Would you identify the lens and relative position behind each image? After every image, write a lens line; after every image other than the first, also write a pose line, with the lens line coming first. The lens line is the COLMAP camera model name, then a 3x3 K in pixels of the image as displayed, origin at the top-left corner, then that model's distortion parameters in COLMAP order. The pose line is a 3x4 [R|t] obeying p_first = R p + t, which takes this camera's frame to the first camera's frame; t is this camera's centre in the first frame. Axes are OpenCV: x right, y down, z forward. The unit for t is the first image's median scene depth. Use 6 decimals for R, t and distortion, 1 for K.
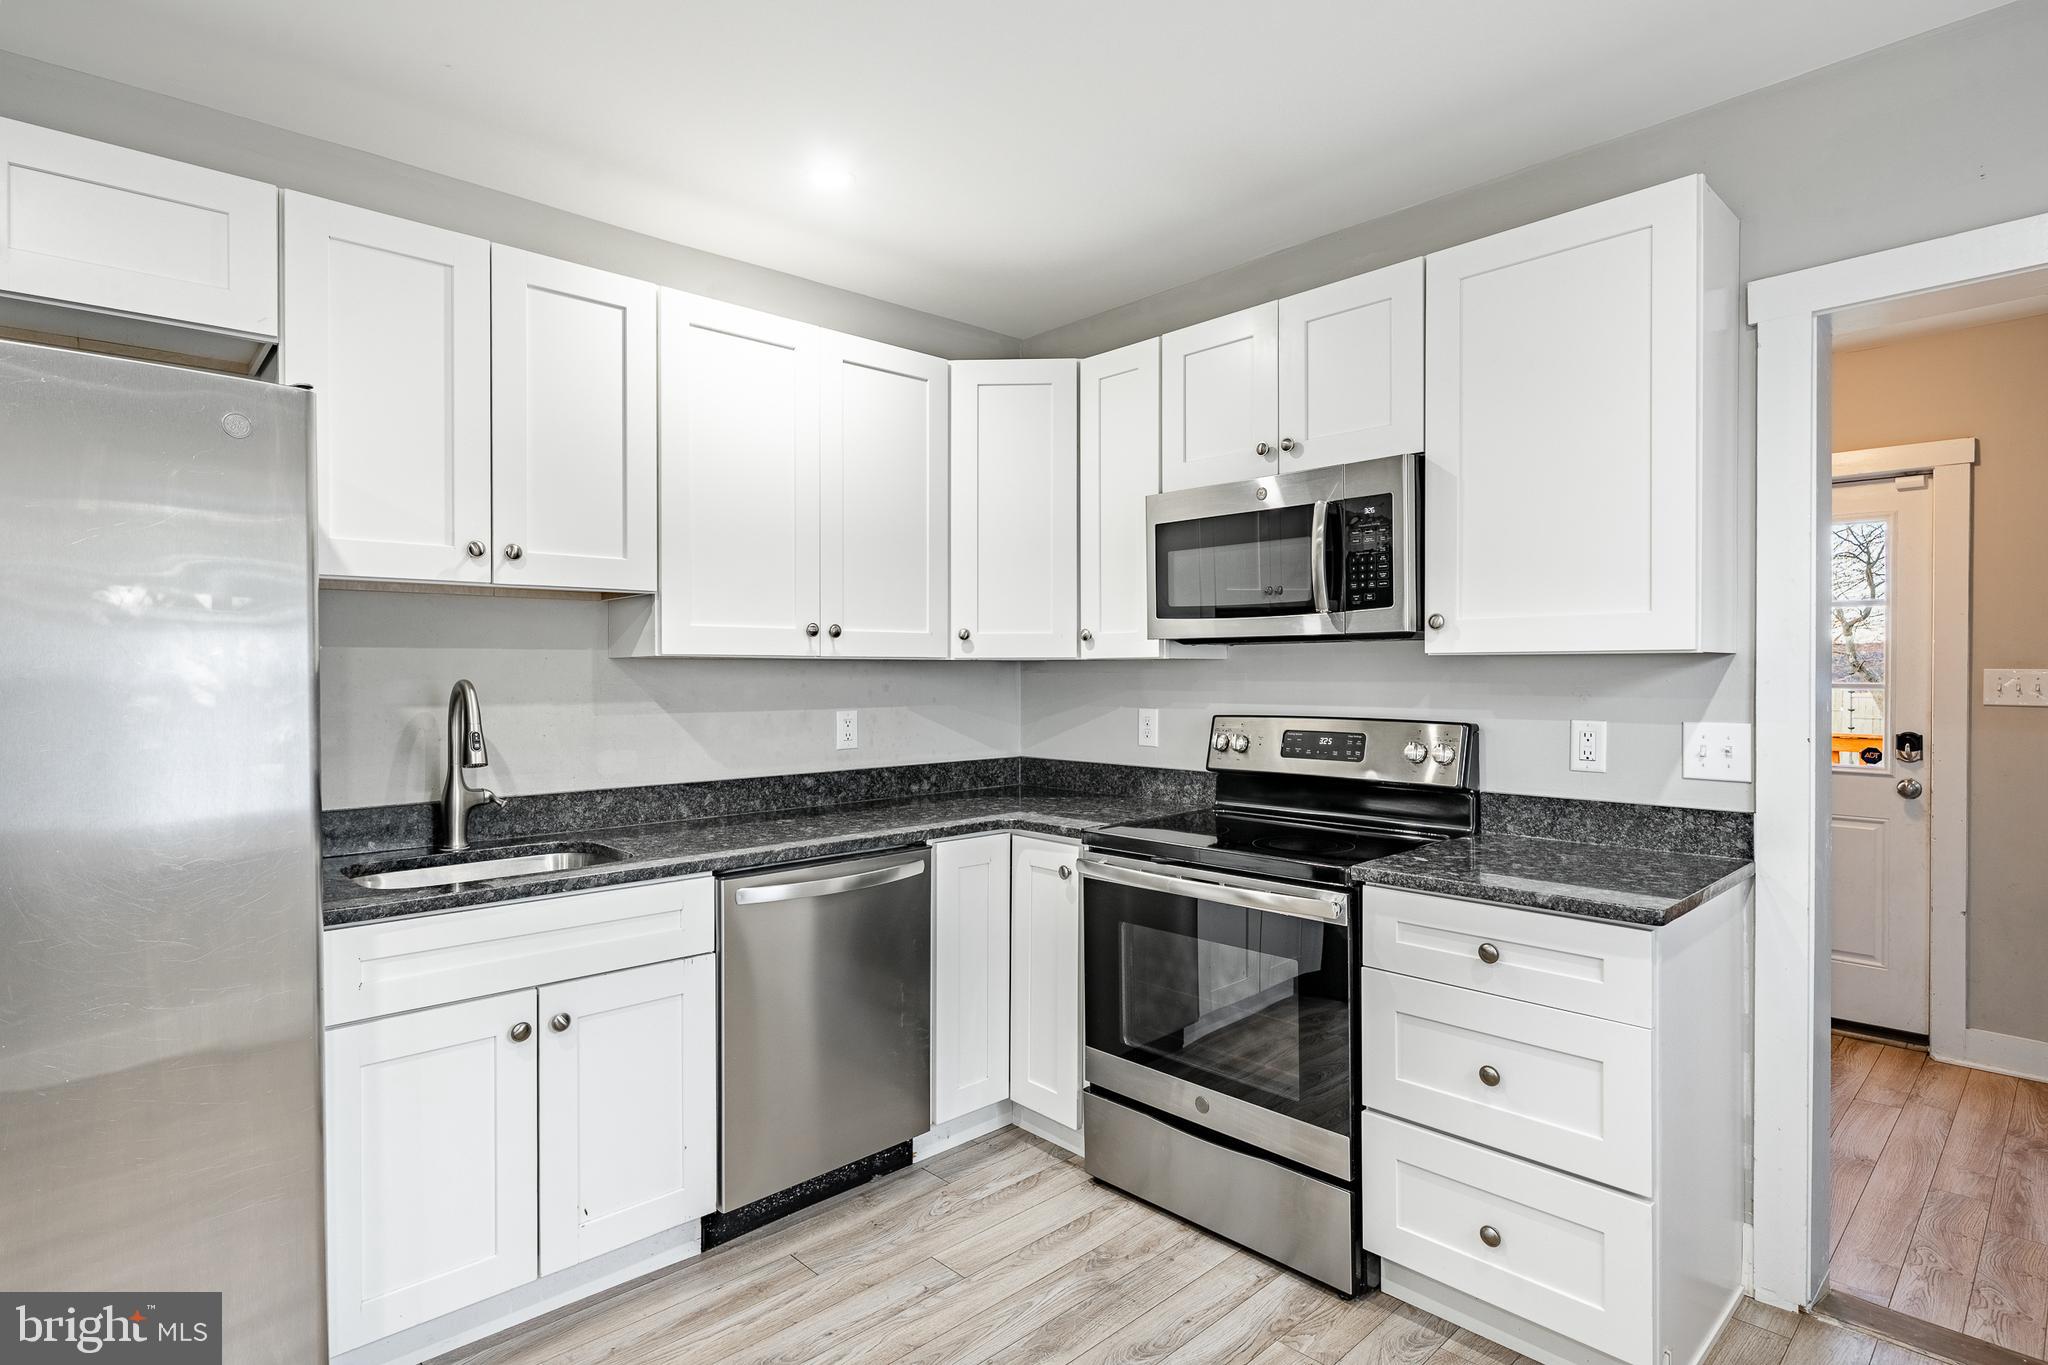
lens RADIAL K [[1040.4, 0, 1016.8], [0, 1040.4, 677.9], [0, 0, 1]] dist [0.001807, -0.000822]
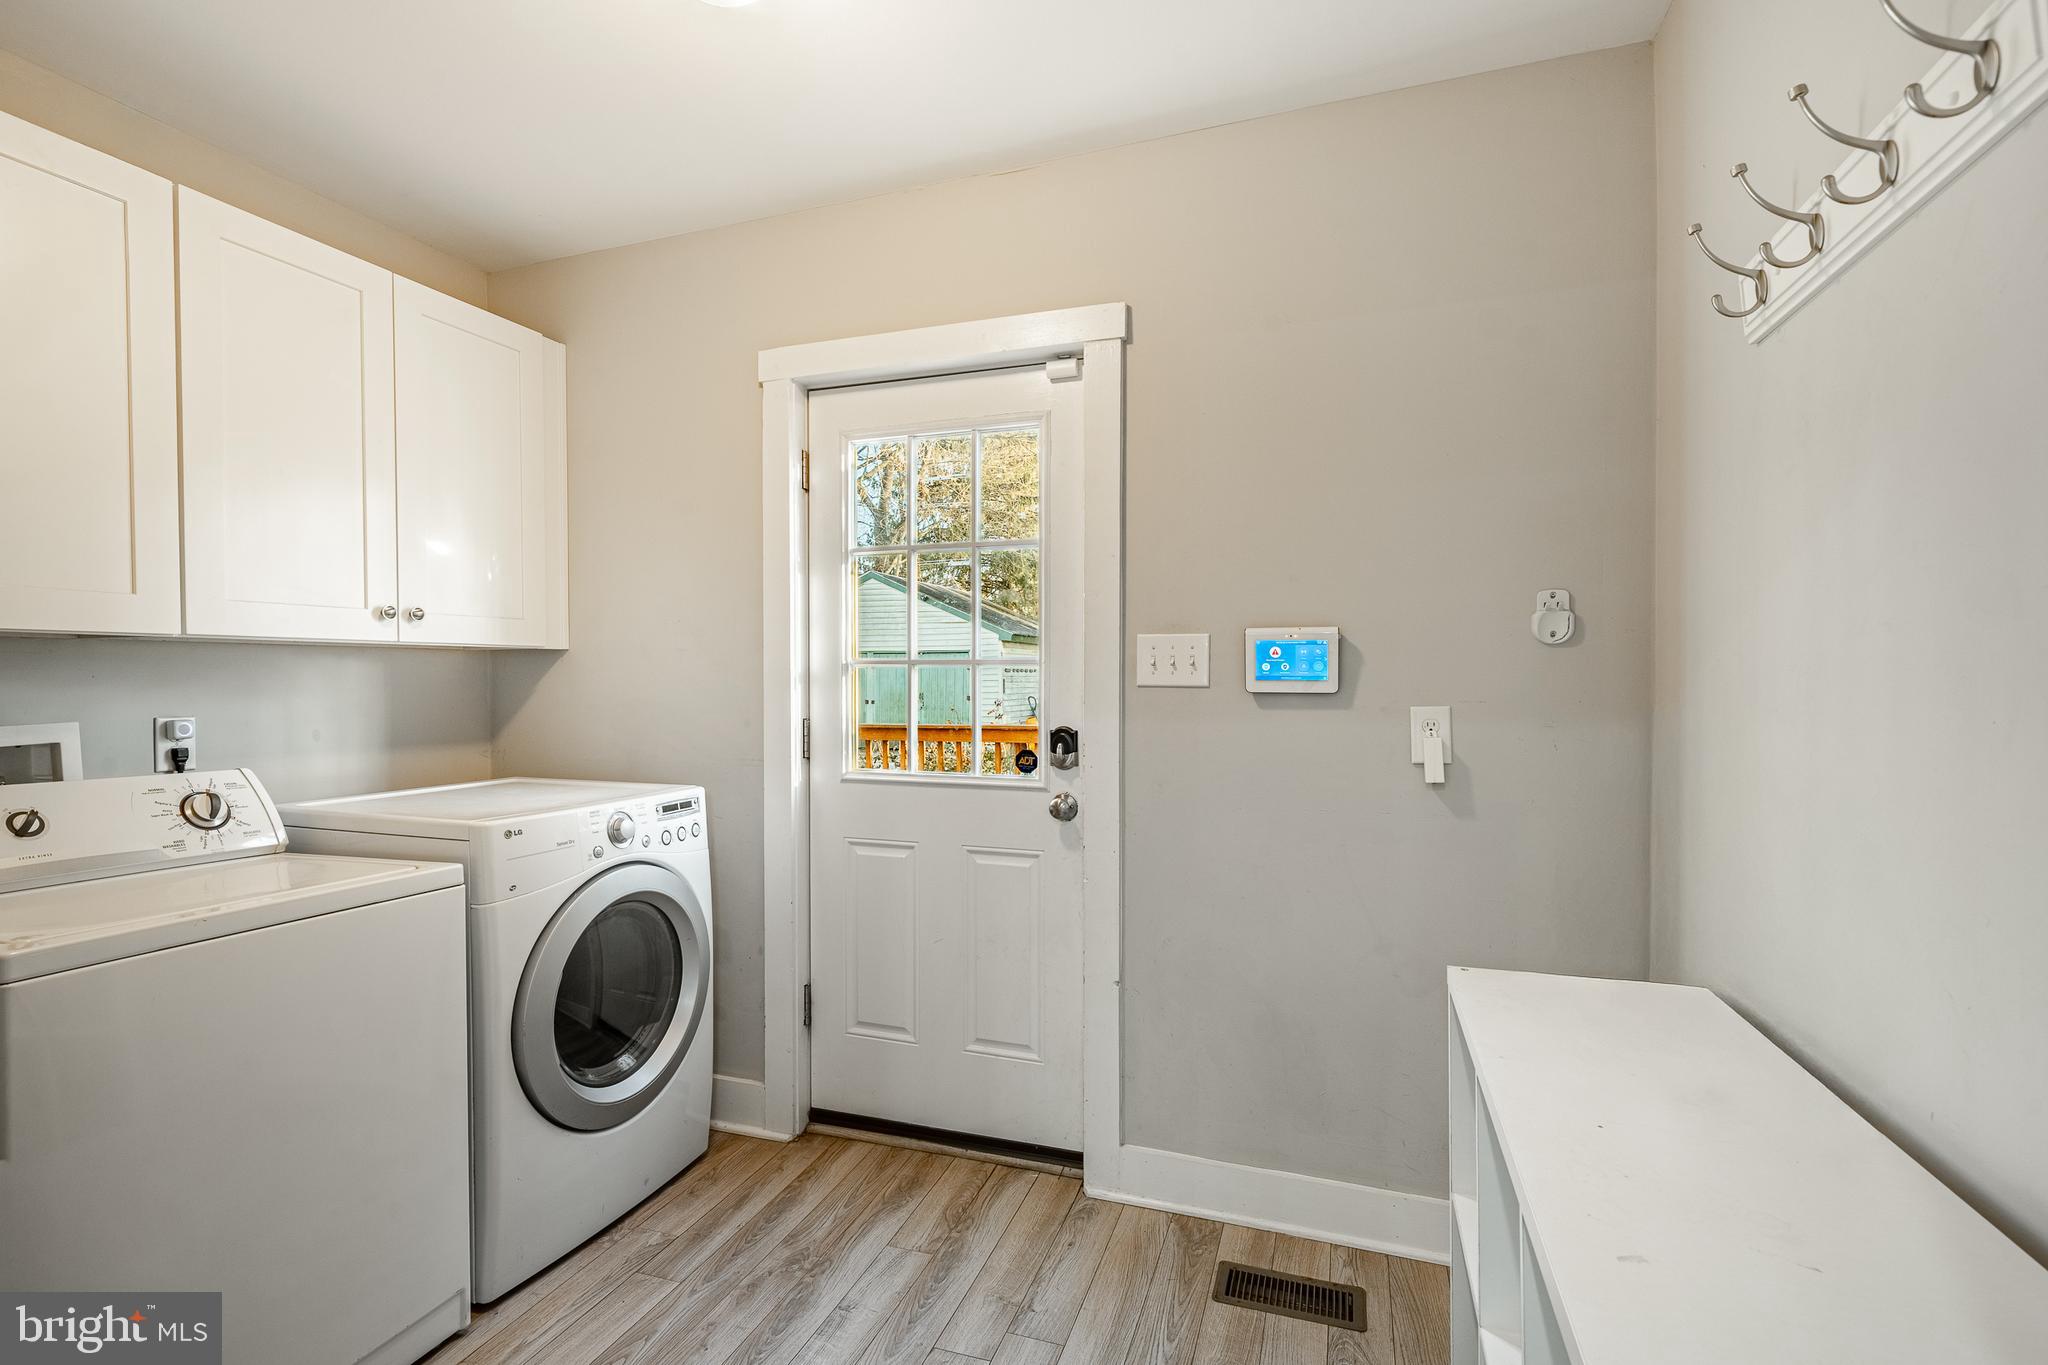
lens RADIAL K [[967.6, 0, 1012.5], [0, 967.6, 686.8], [0, 0, 1]] dist [0.001073, -0.000132]
pose [[0.887478, -0.000830, 0.460850, 0.764405], [0.001193, 0.999999, -0.000496, 0.037230], [-0.460849, 0.000990, 0.887478, 0.634452]]
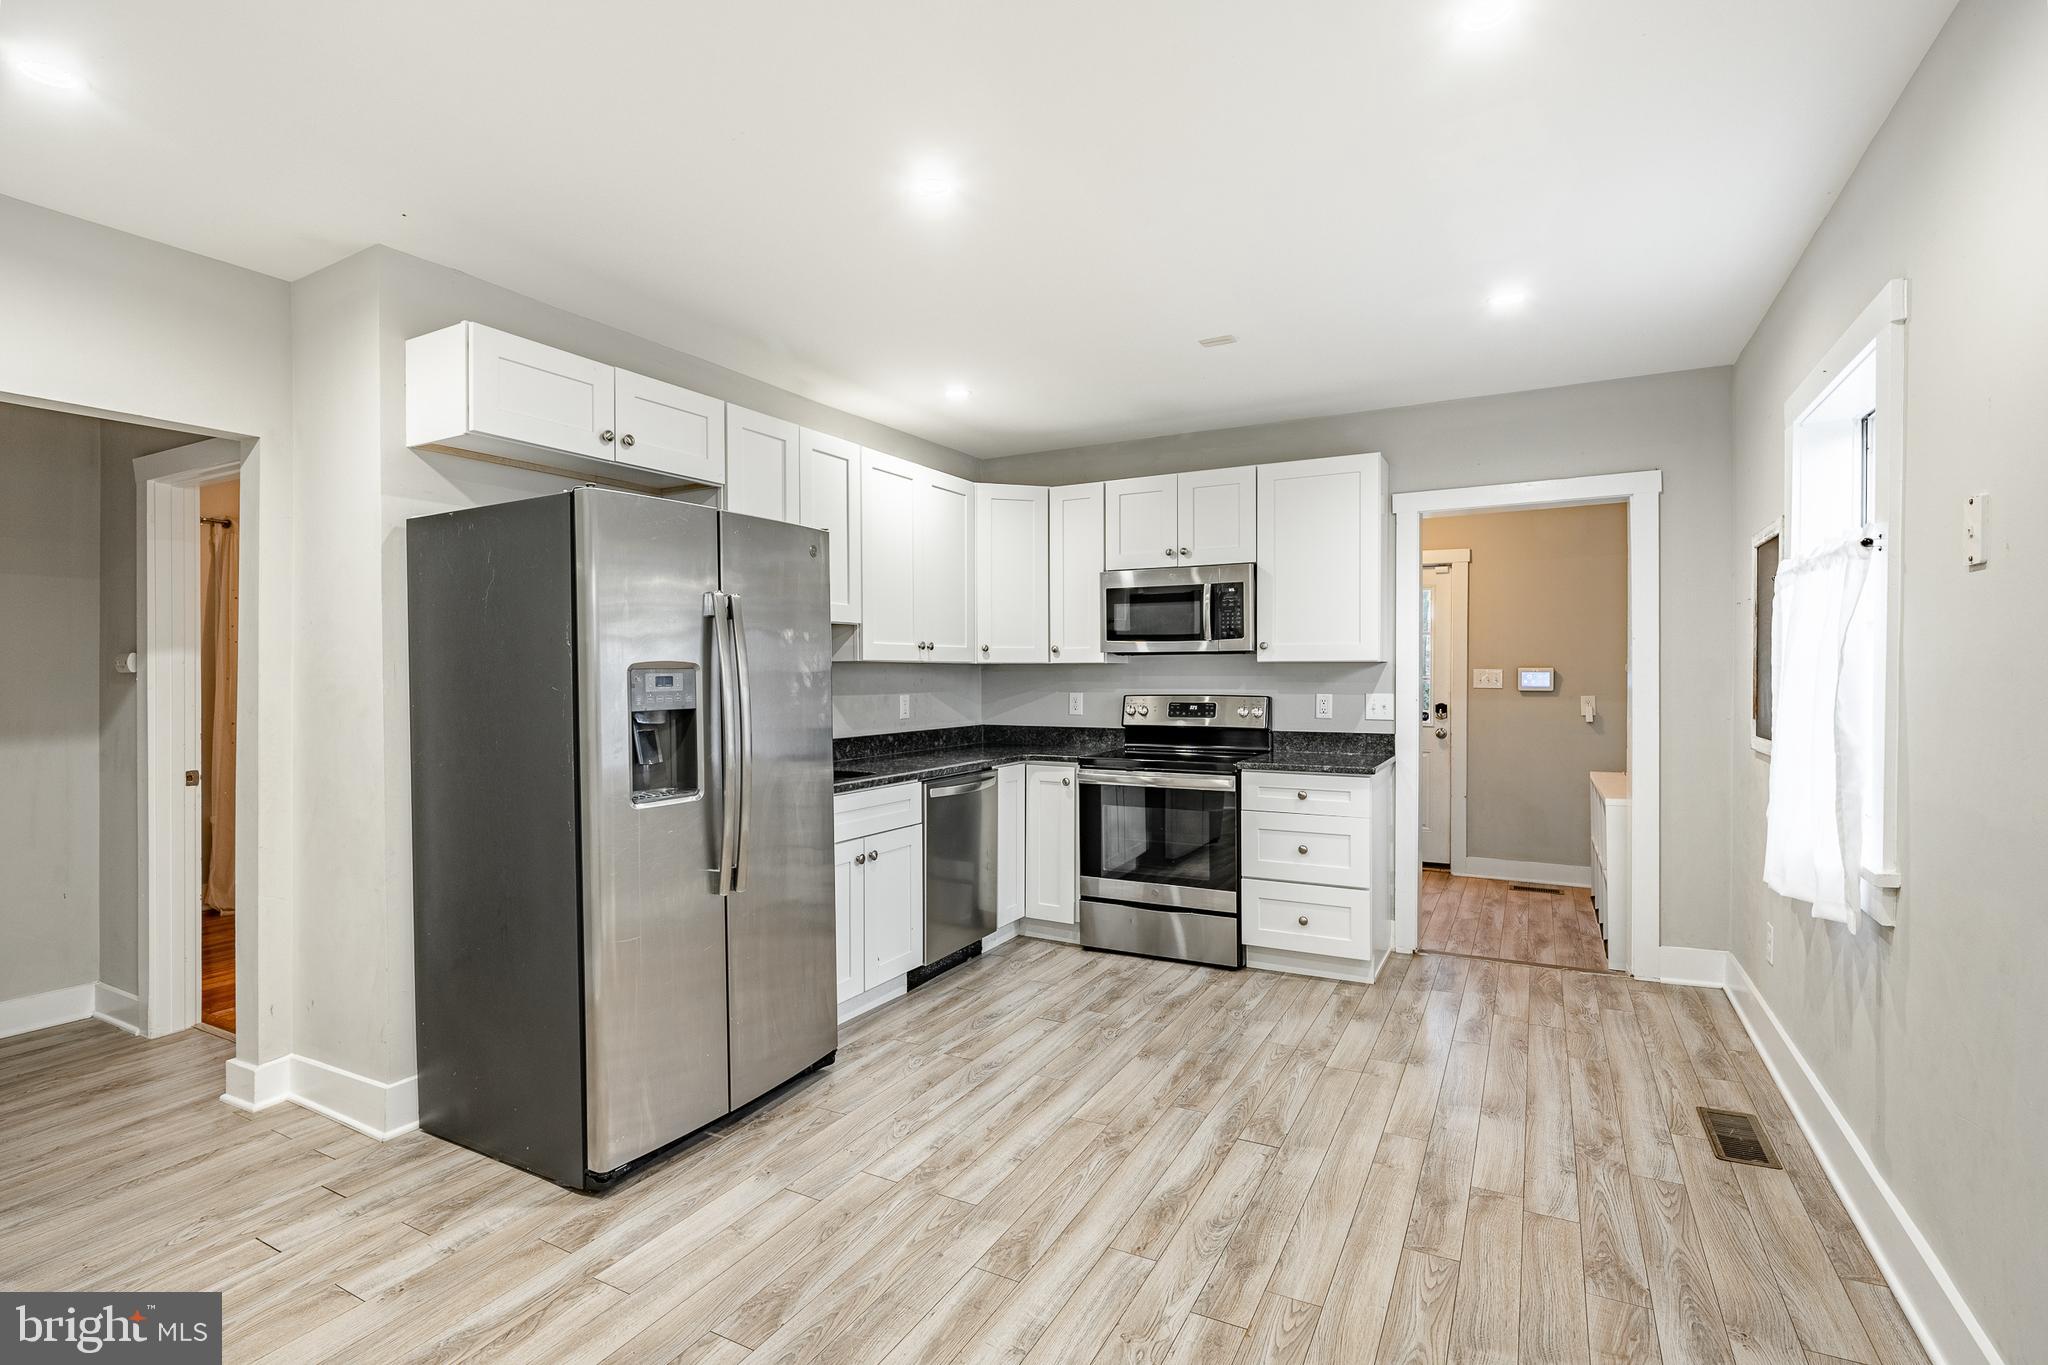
lens RADIAL K [[967.6, 0, 1017.7], [0, 967.6, 683.2], [0, 0, 1]] dist [0.001073, -0.000132]
pose [[0.949776, -0.003744, 0.312909, -0.594810], [0.002325, 0.999985, 0.004909, 0.008602], [-0.312922, -0.003936, 0.949771, -0.599766]]
